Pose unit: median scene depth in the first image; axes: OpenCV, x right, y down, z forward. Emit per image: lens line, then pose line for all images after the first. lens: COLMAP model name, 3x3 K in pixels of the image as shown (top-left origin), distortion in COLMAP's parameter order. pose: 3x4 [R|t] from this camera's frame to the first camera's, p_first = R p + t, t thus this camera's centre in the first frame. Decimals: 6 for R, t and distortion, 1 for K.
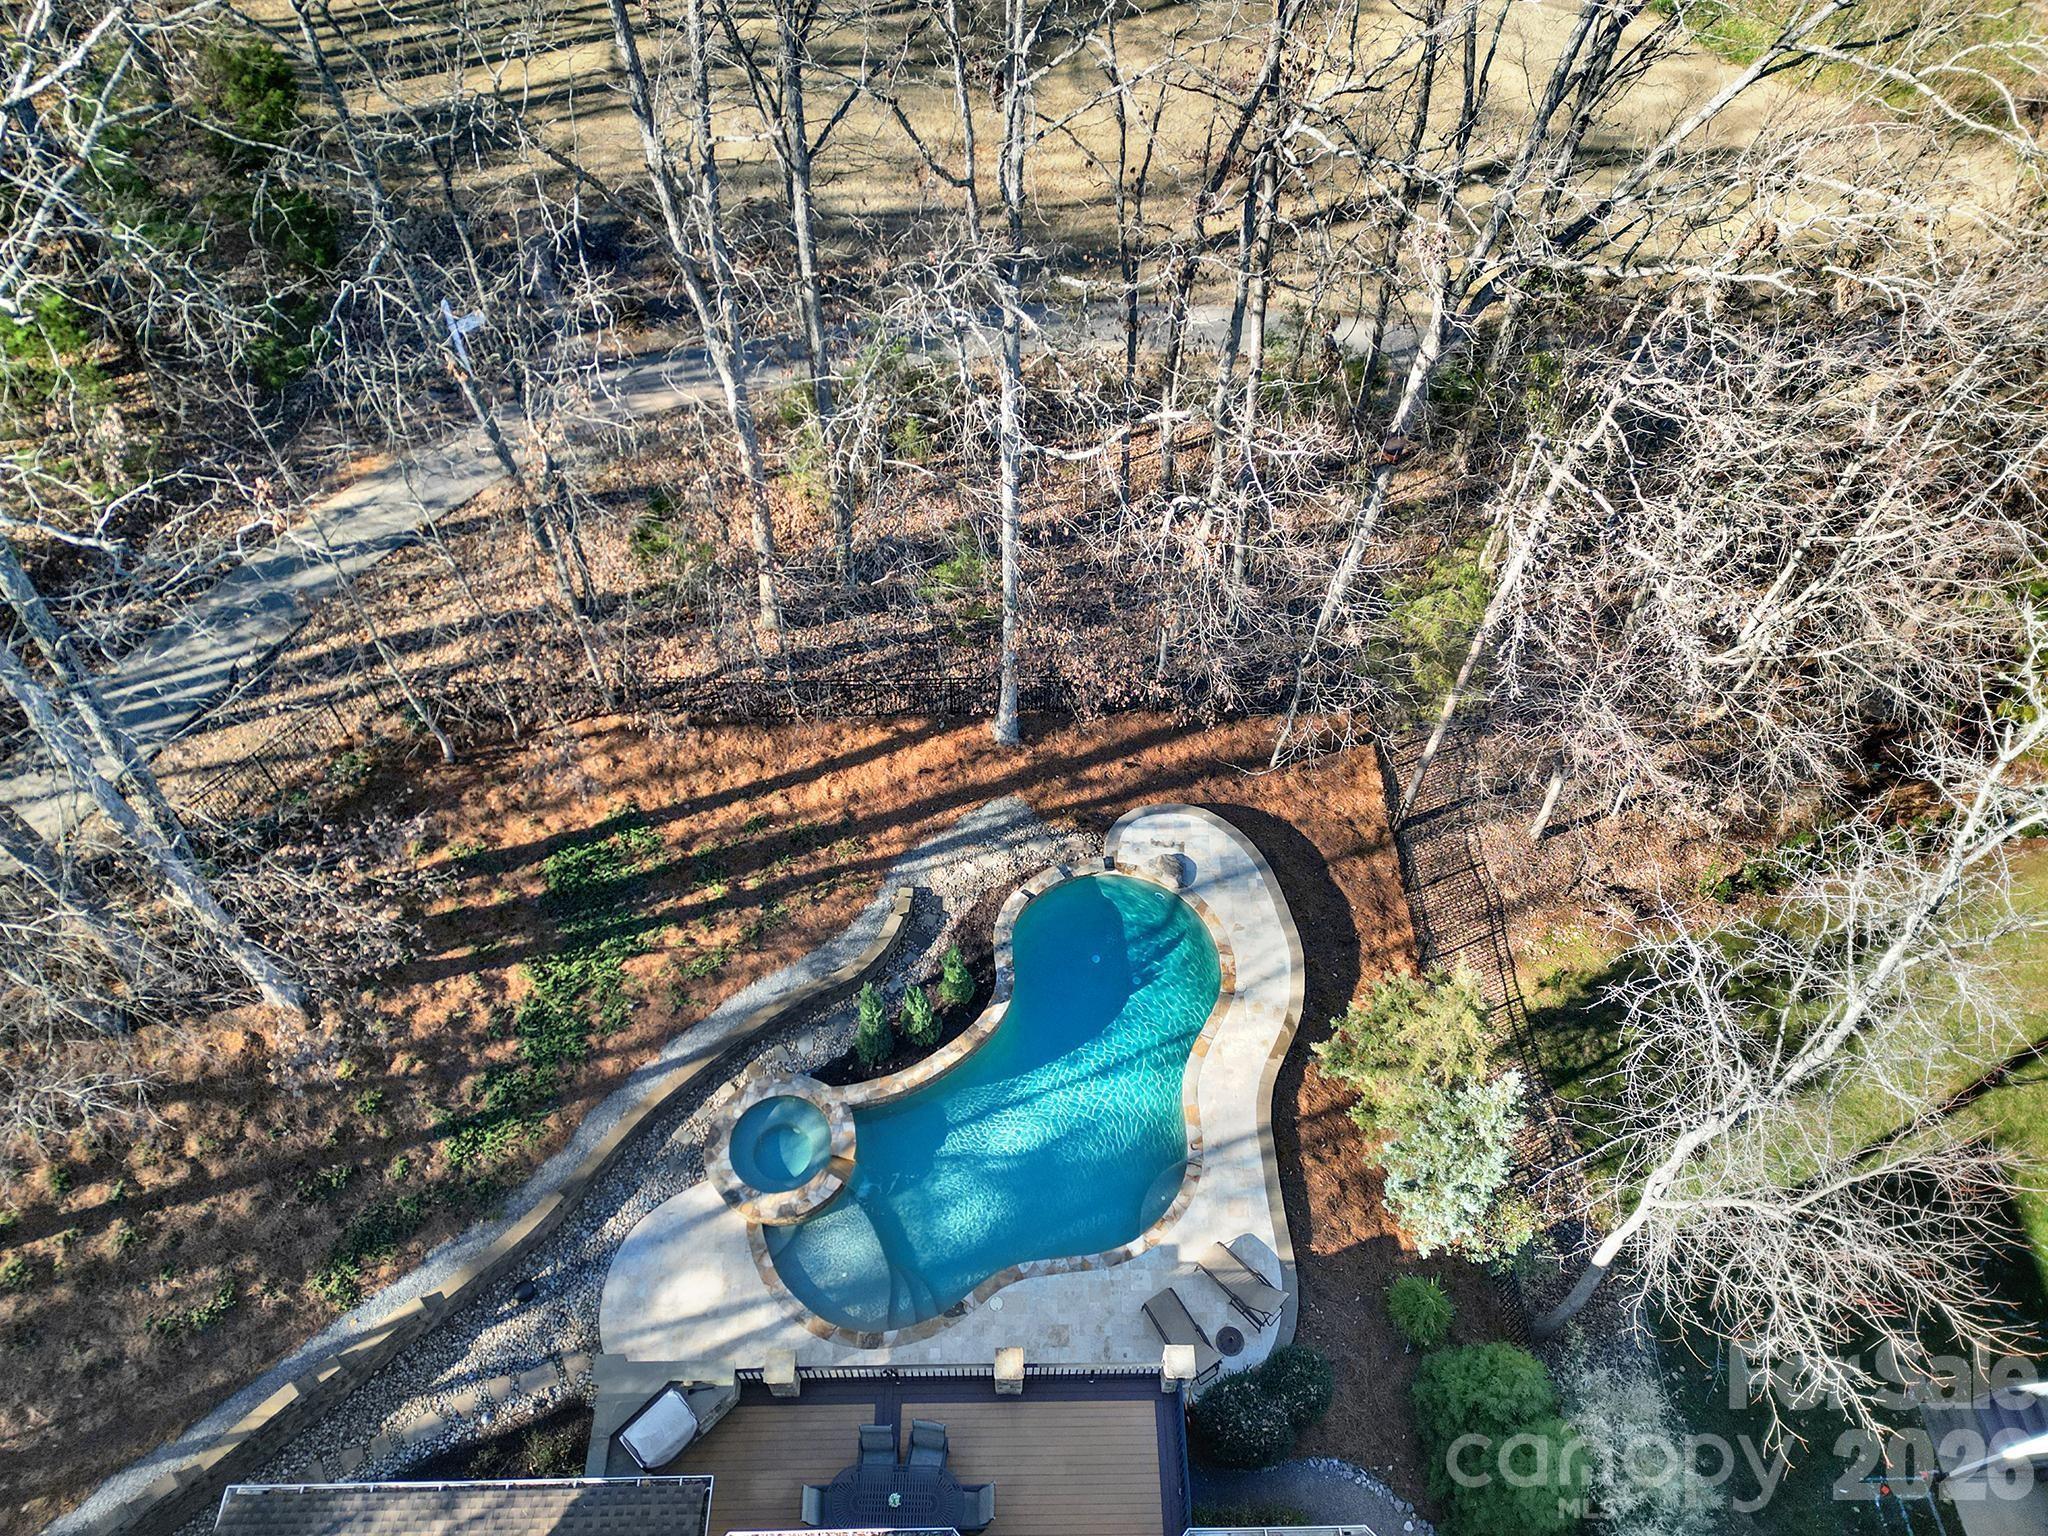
lens RADIAL K [[1466.4, 0, 1036.2], [0, 1466.4, 774.9], [0, 0, 1]] dist [0.059736, 0.004153]
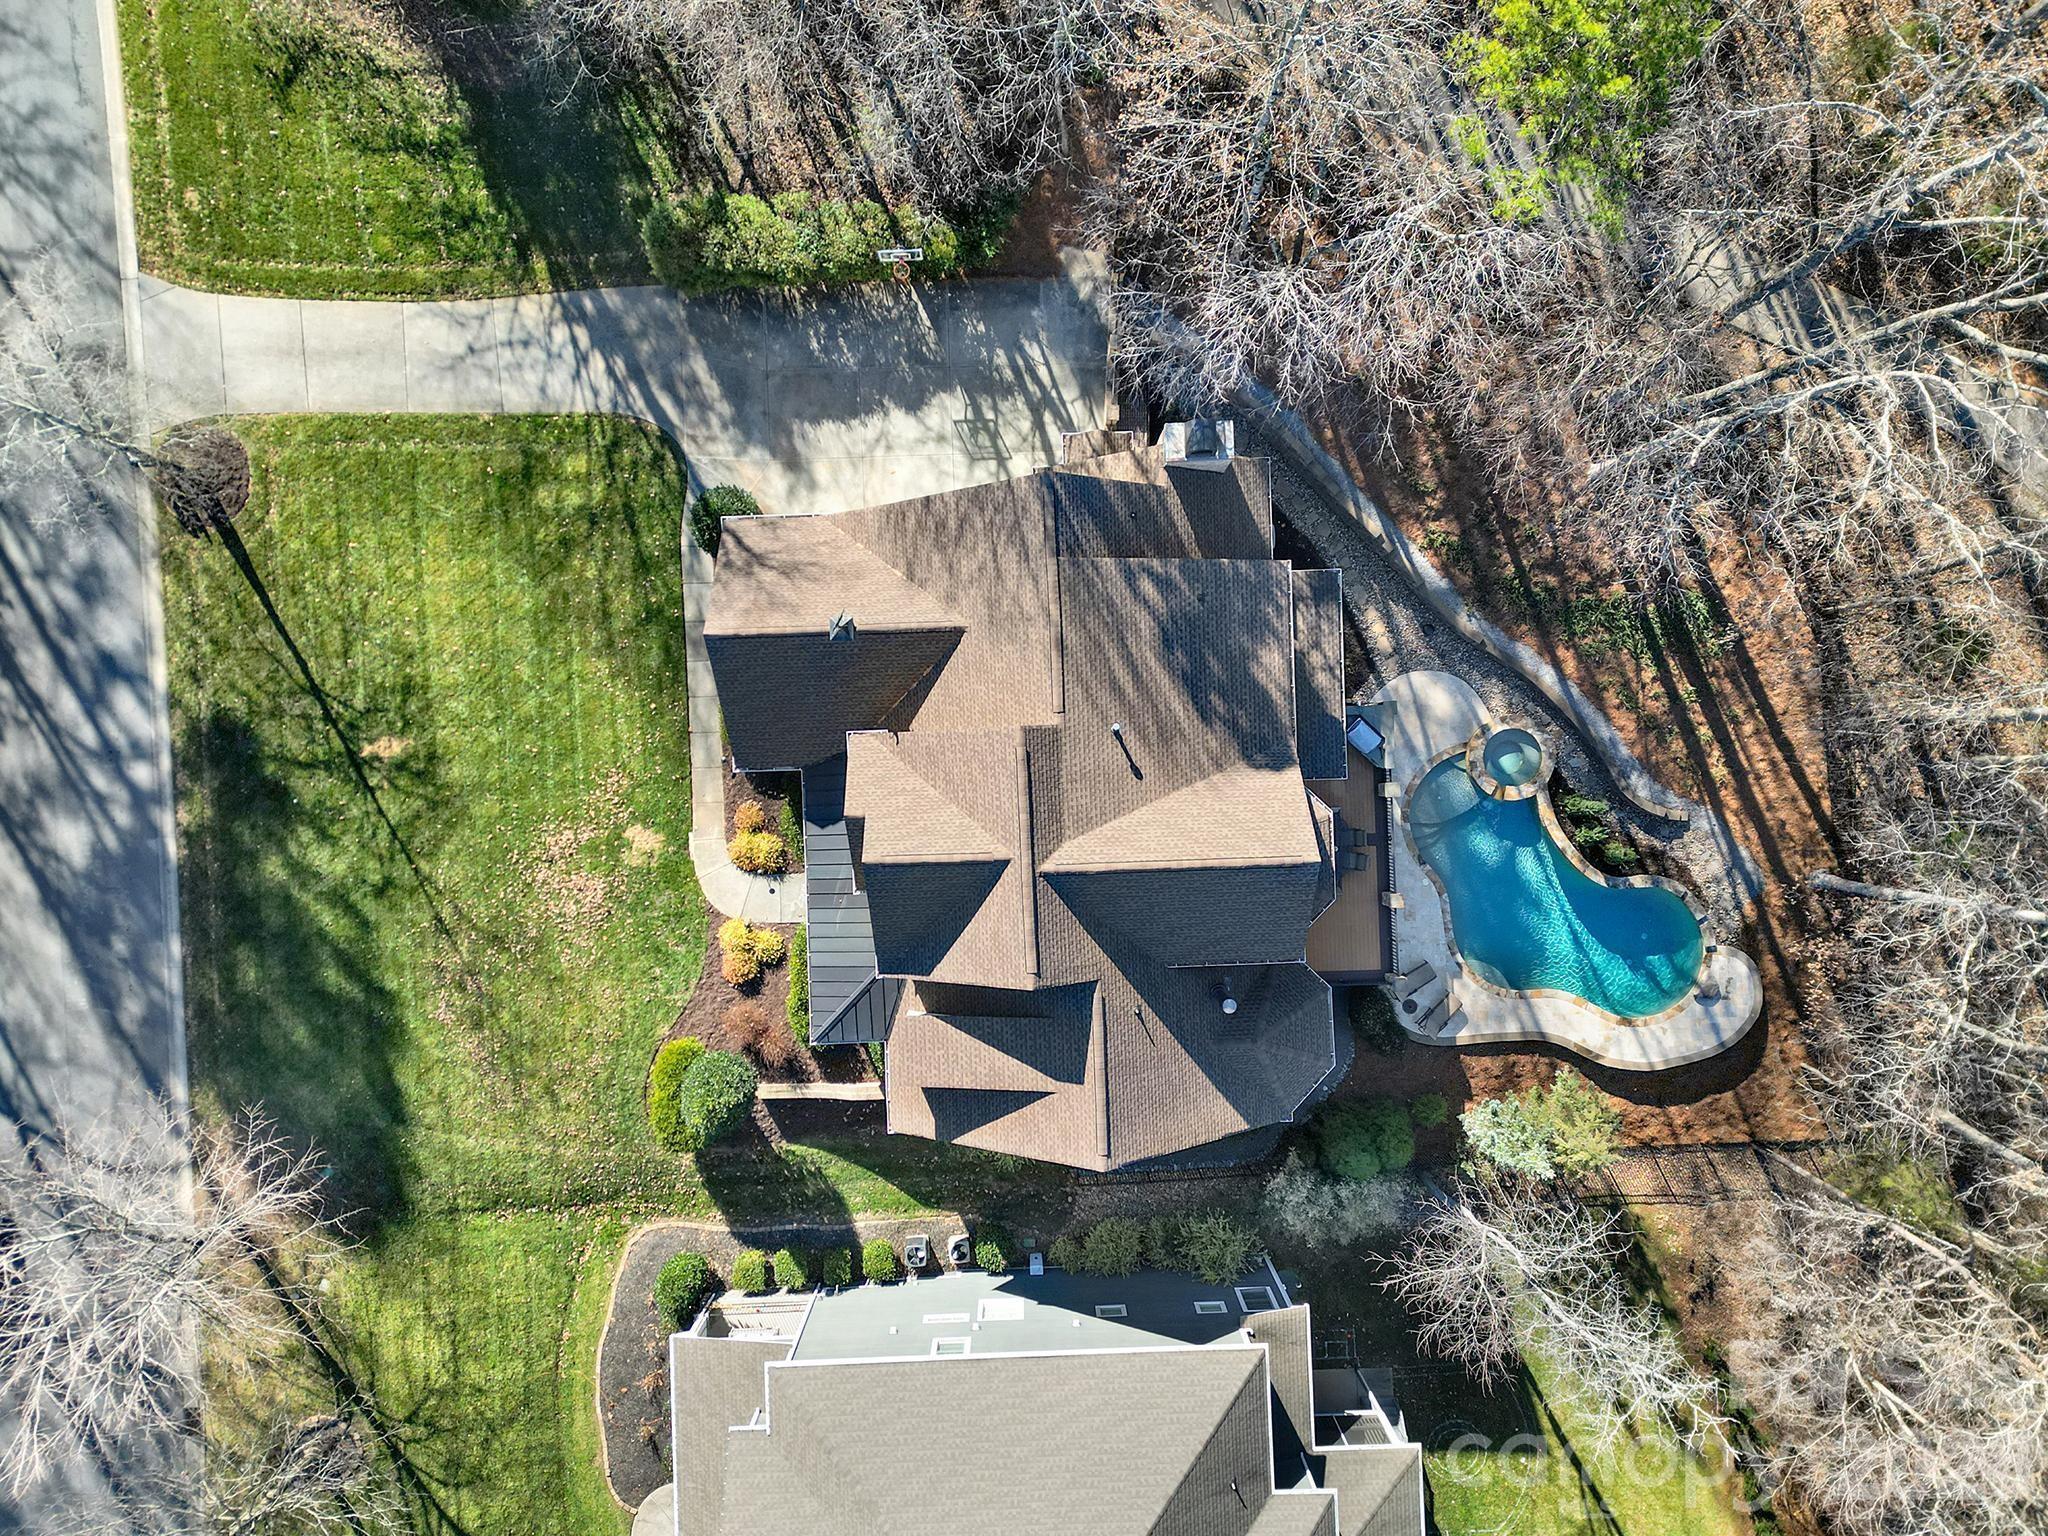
lens RADIAL K [[1466.4, 0, 1036.2], [0, 1466.4, 774.9], [0, 0, 1]] dist [0.059736, 0.004153]
pose [[0.016685, 0.999832, -0.007572, -0.145104], [-0.811872, 0.017968, 0.583559, -0.305949], [0.583597, -0.003589, 0.812035, -0.739164]]
